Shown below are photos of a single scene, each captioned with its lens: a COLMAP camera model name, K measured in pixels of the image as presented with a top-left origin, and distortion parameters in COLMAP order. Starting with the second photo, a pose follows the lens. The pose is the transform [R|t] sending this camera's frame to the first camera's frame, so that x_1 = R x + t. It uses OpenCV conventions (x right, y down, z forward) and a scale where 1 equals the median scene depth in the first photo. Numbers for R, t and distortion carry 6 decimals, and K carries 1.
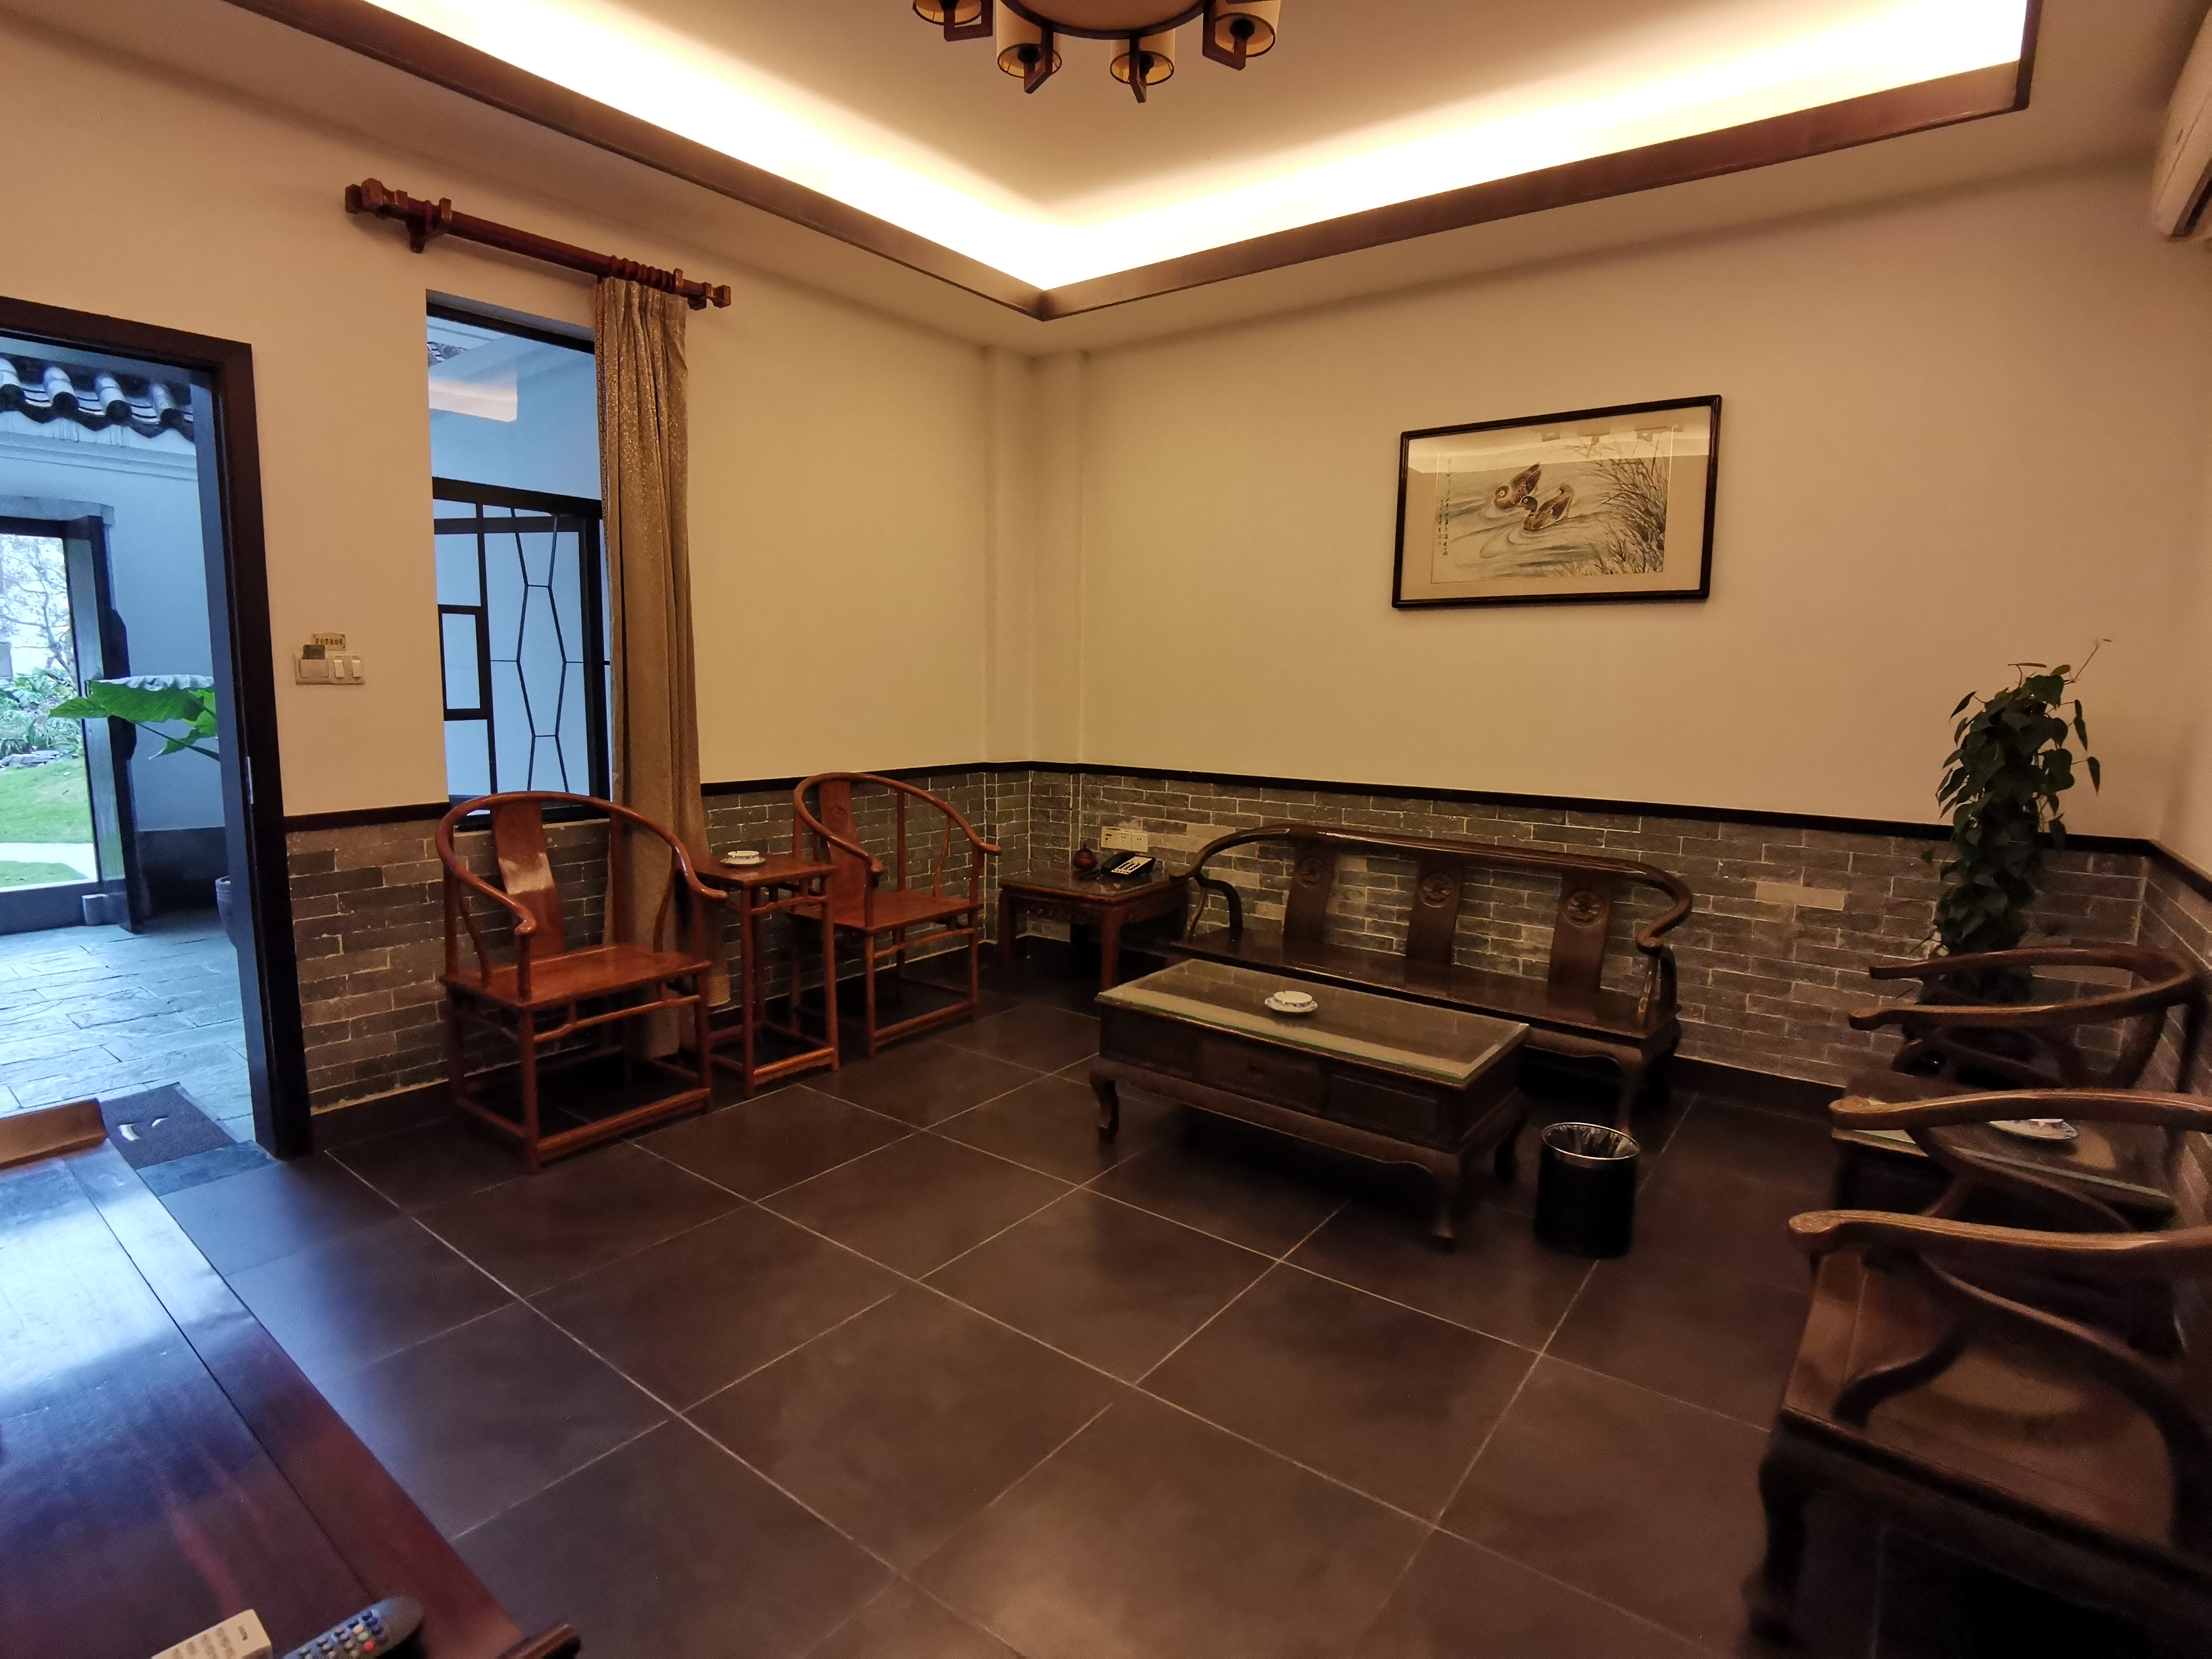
lens RADIAL K [[1113.6, 0, 1091.7], [0, 1113.6, 821.9], [0, 0, 1]] dist [-0.011055, 0.004044]
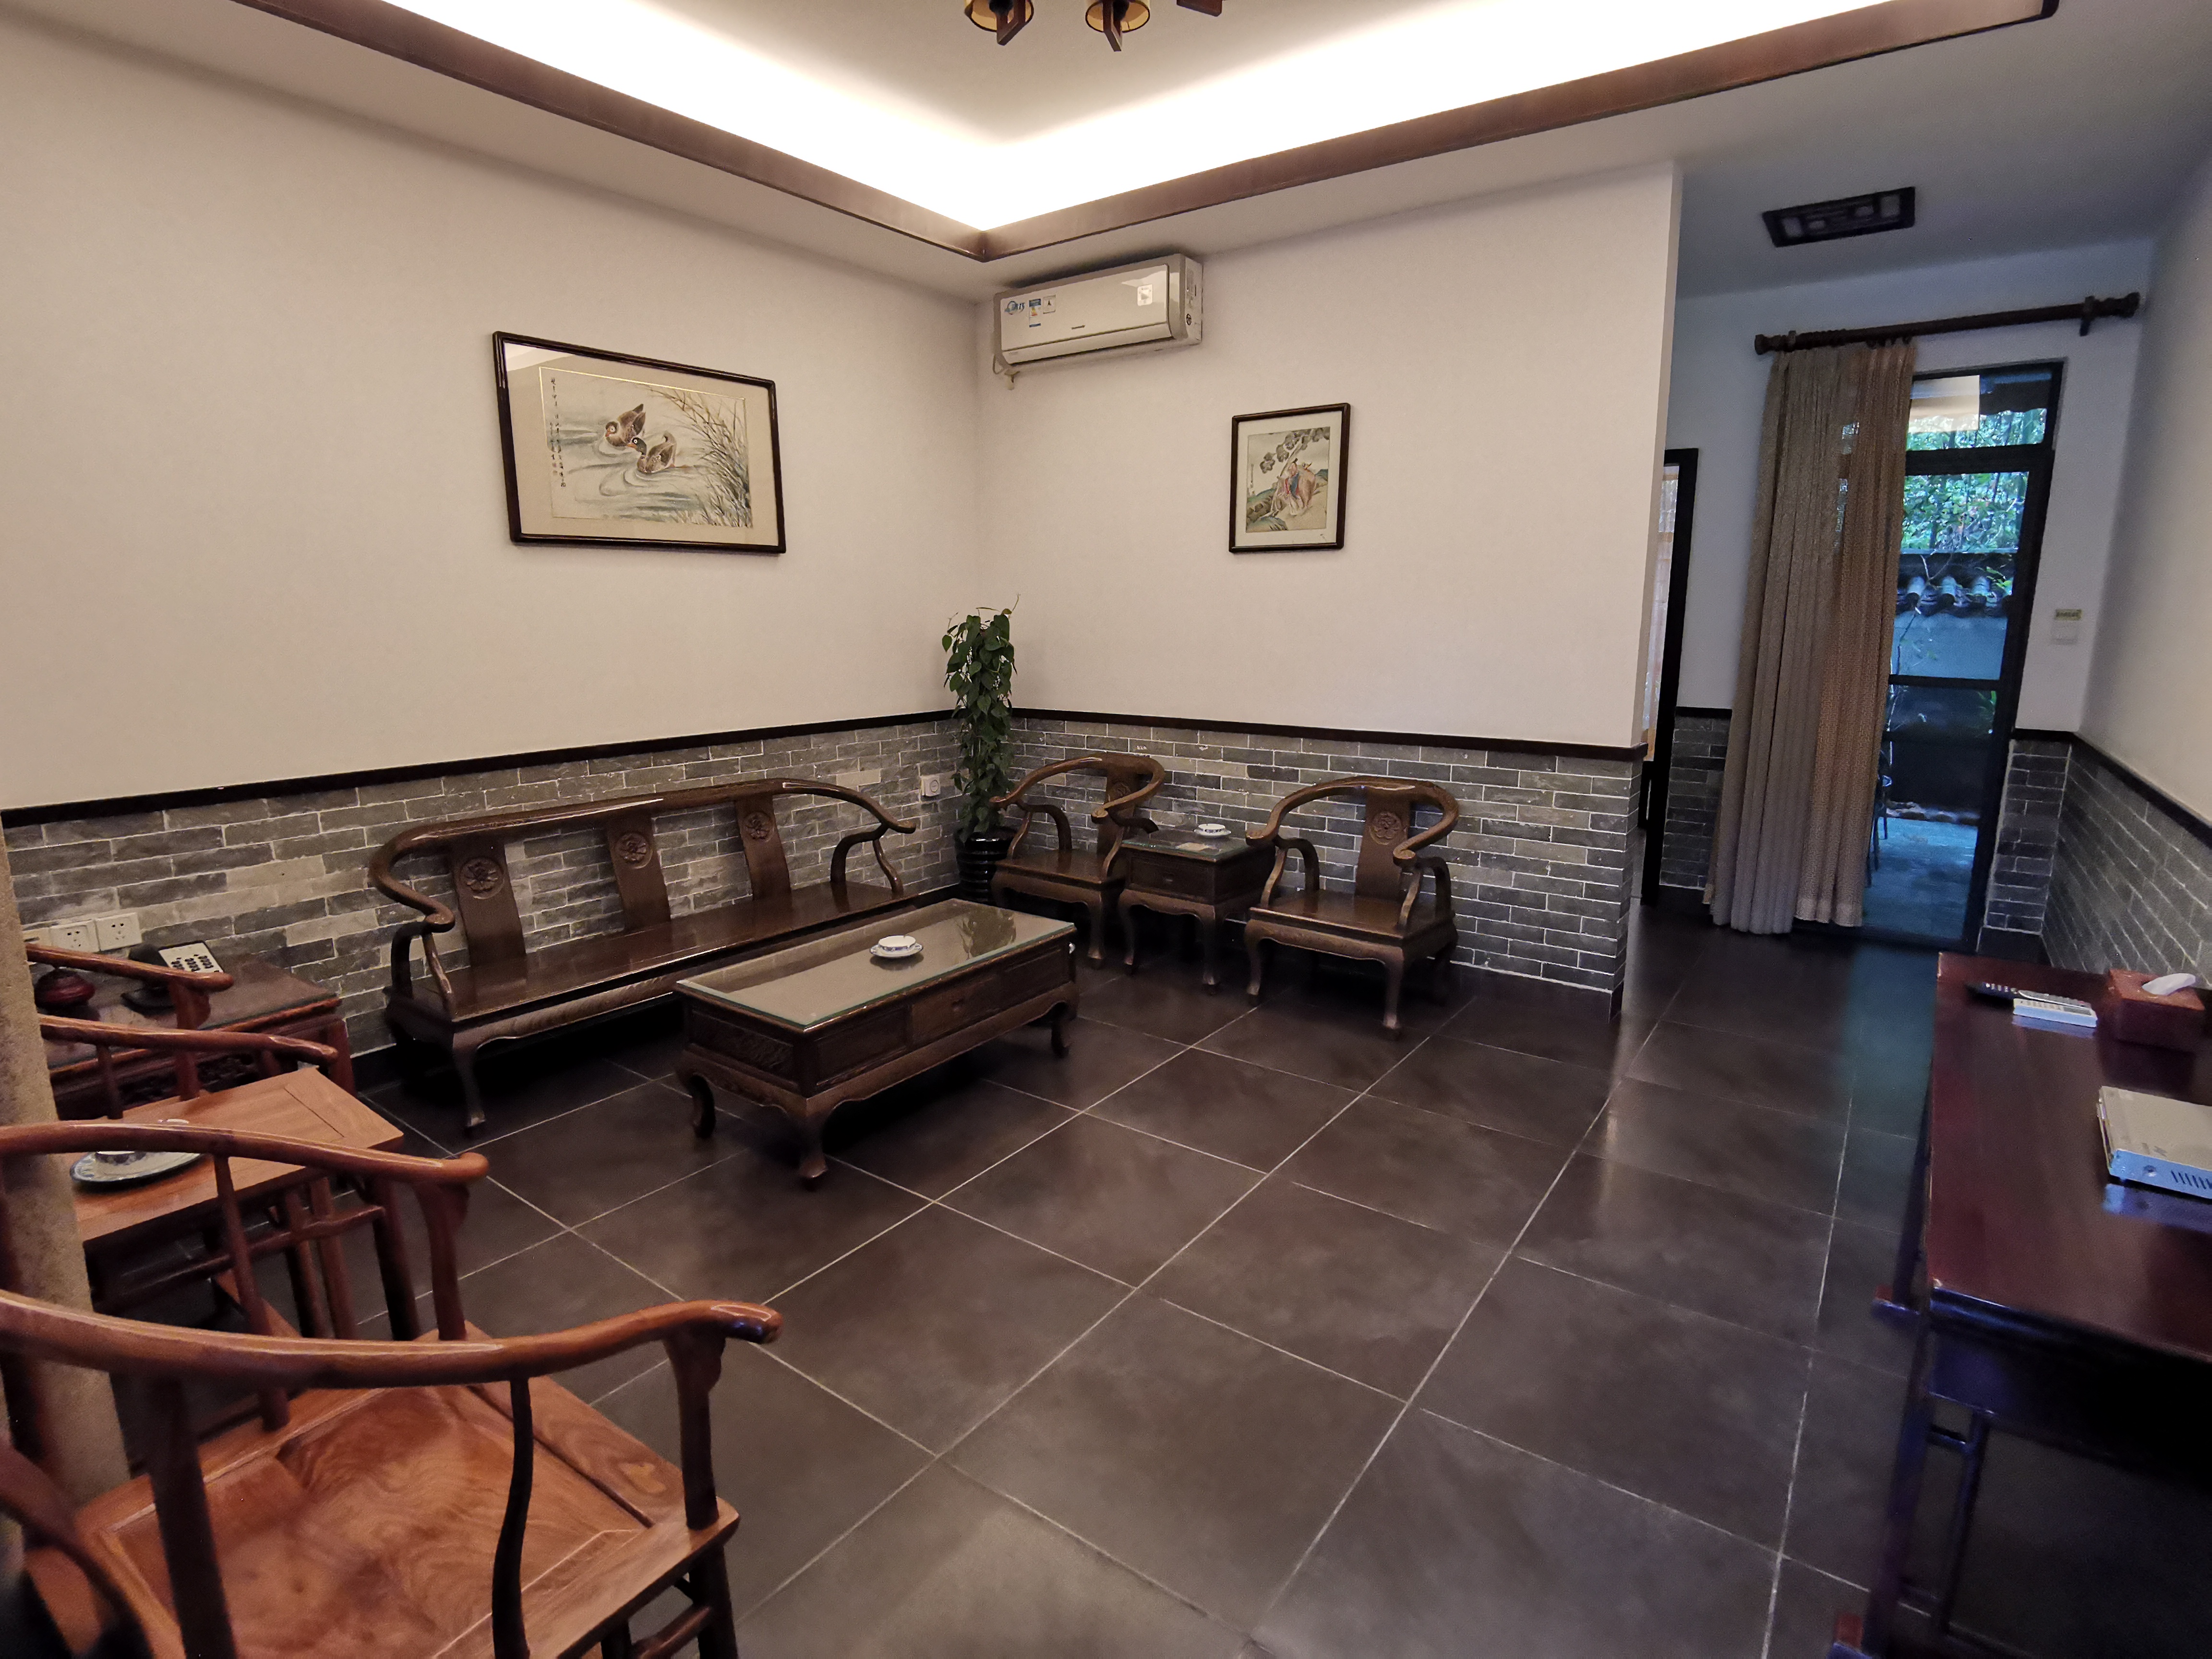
lens RADIAL K [[1113.6, 0, 1091.5], [0, 1113.6, 828.5], [0, 0, 1]] dist [-0.011055, 0.004044]
pose [[-0.017656, -0.205541, 0.978489, -0.647720], [0.131751, 0.969630, 0.206057, -0.105904], [-0.991126, 0.132555, 0.009960, 0.633709]]
